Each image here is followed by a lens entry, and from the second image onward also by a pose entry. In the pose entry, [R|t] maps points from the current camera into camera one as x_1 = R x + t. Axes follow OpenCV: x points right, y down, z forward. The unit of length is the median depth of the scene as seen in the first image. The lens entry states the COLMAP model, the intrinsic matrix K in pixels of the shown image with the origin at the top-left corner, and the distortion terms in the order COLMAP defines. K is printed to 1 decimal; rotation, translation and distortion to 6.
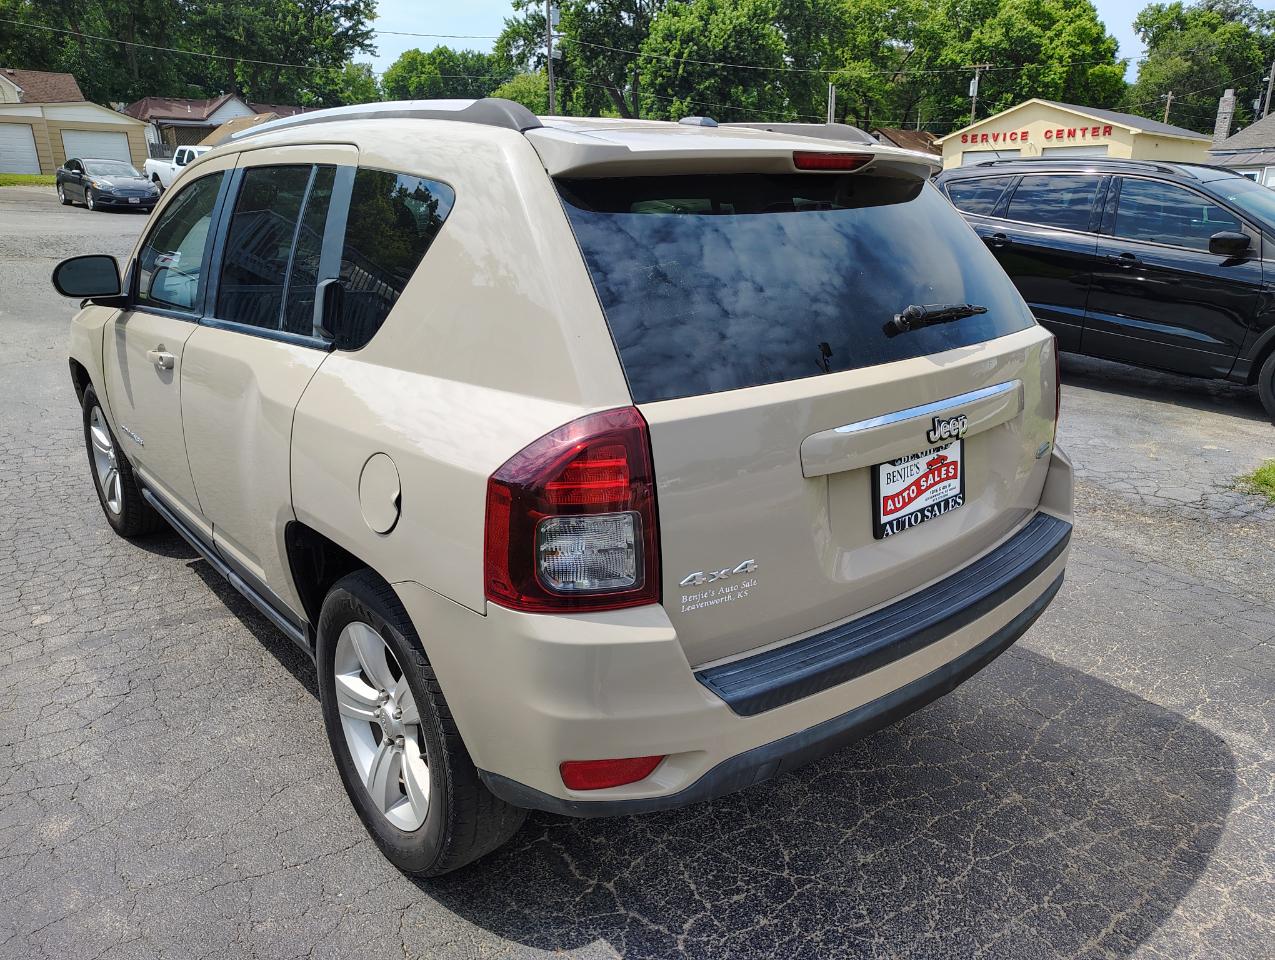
lens RADIAL K [[896.6, 0, 637.5], [0, 896.6, 480.0], [0, 0, 1]] dist [0.001148, 0.004329]
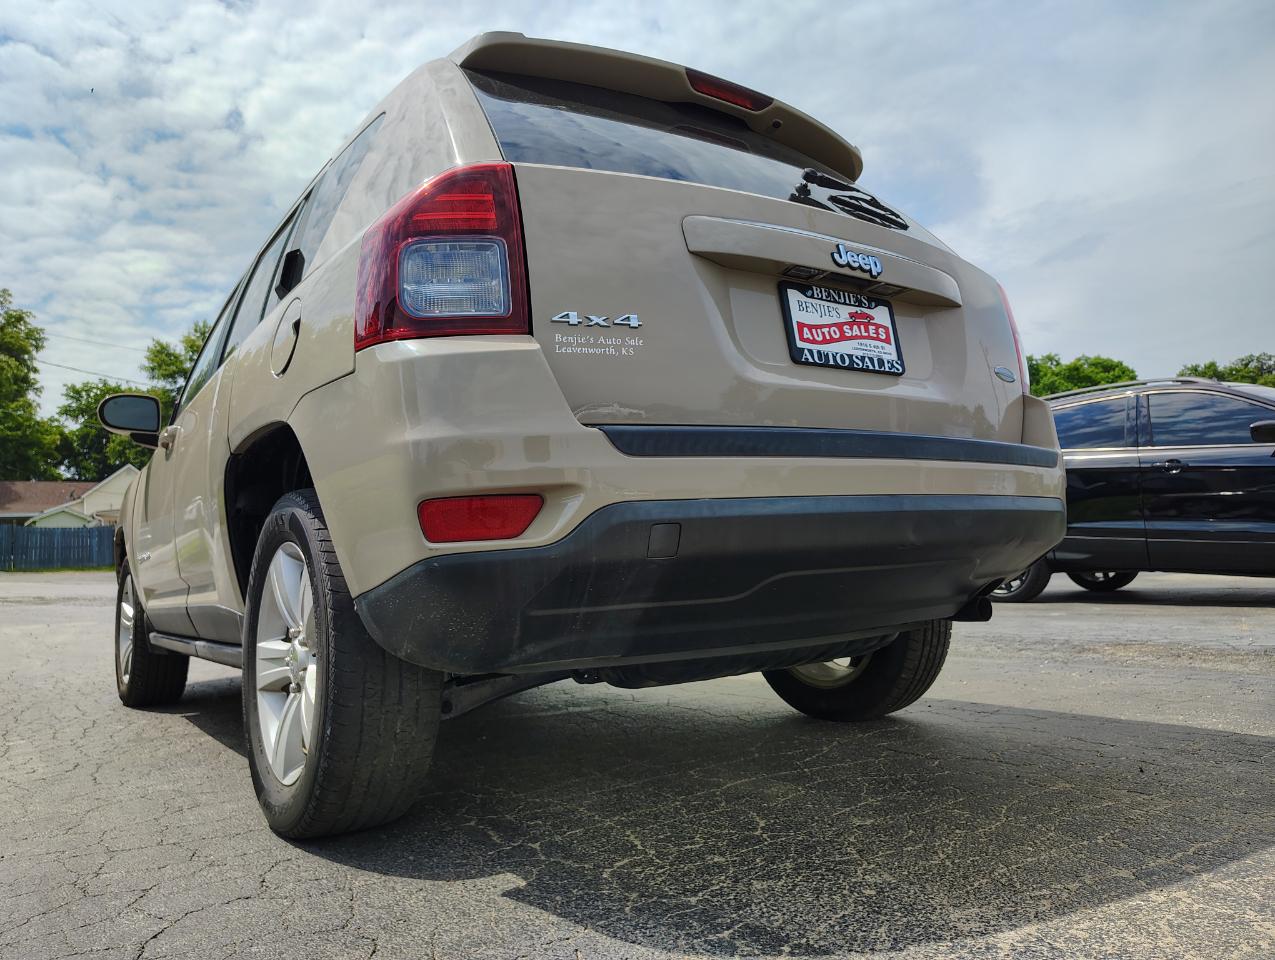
lens RADIAL K [[896.6, 0, 637.5], [0, 896.6, 480.0], [0, 0, 1]] dist [0.001148, 0.004329]
pose [[0.993837, -0.065972, -0.089080, 0.153343], [0.024540, 0.914618, -0.403573, 0.478330], [0.108099, 0.398900, 0.910601, 0.148711]]
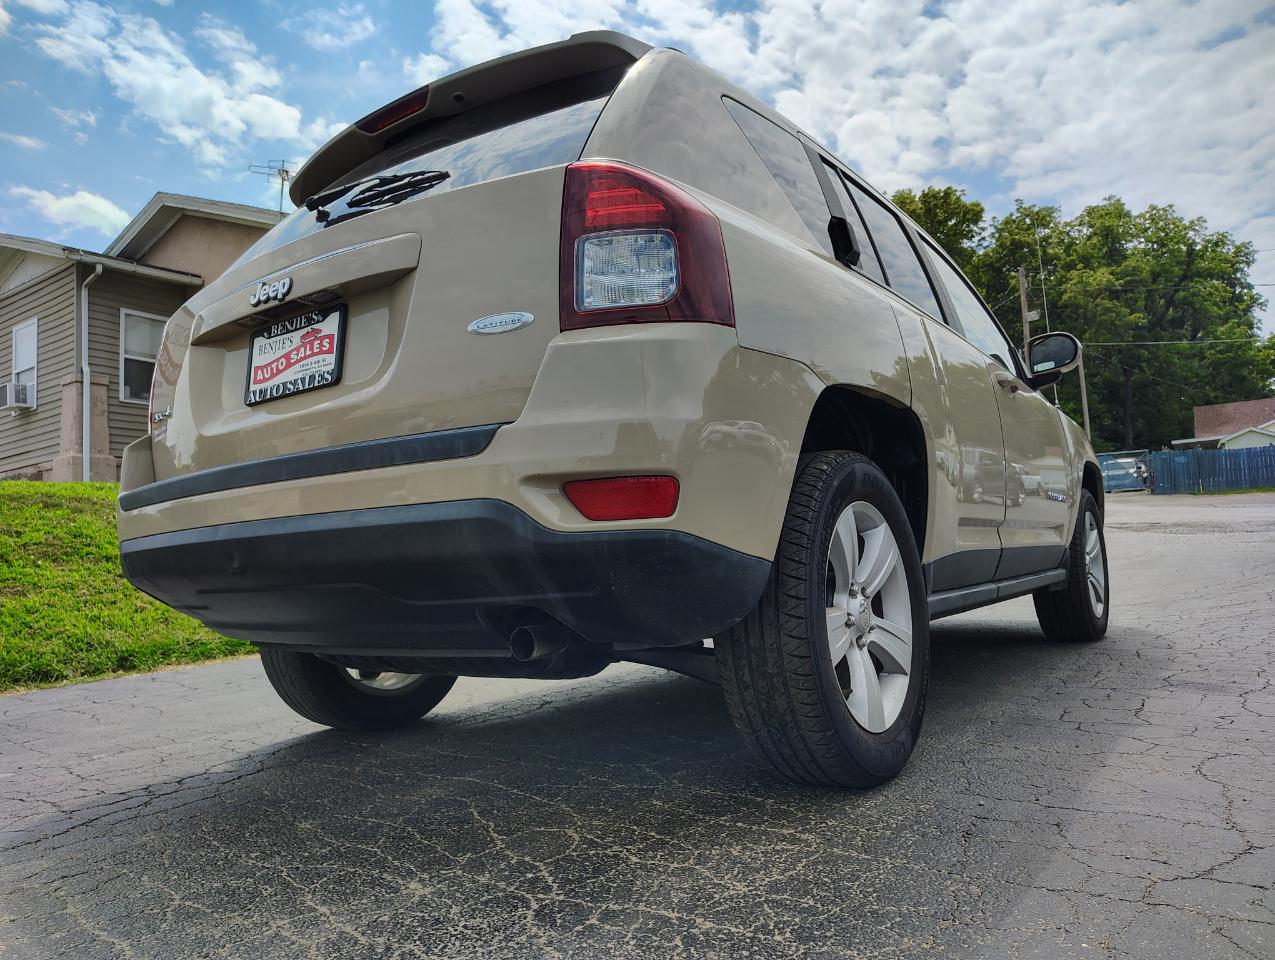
lens RADIAL K [[896.6, 0, 637.5], [0, 896.6, 480.0], [0, 0, 1]] dist [0.001148, 0.004329]
pose [[0.240572, -0.095816, -0.965891, 1.213259], [-0.251602, 0.954947, -0.157396, 0.174065], [0.937455, 0.280885, 0.205626, 1.069653]]
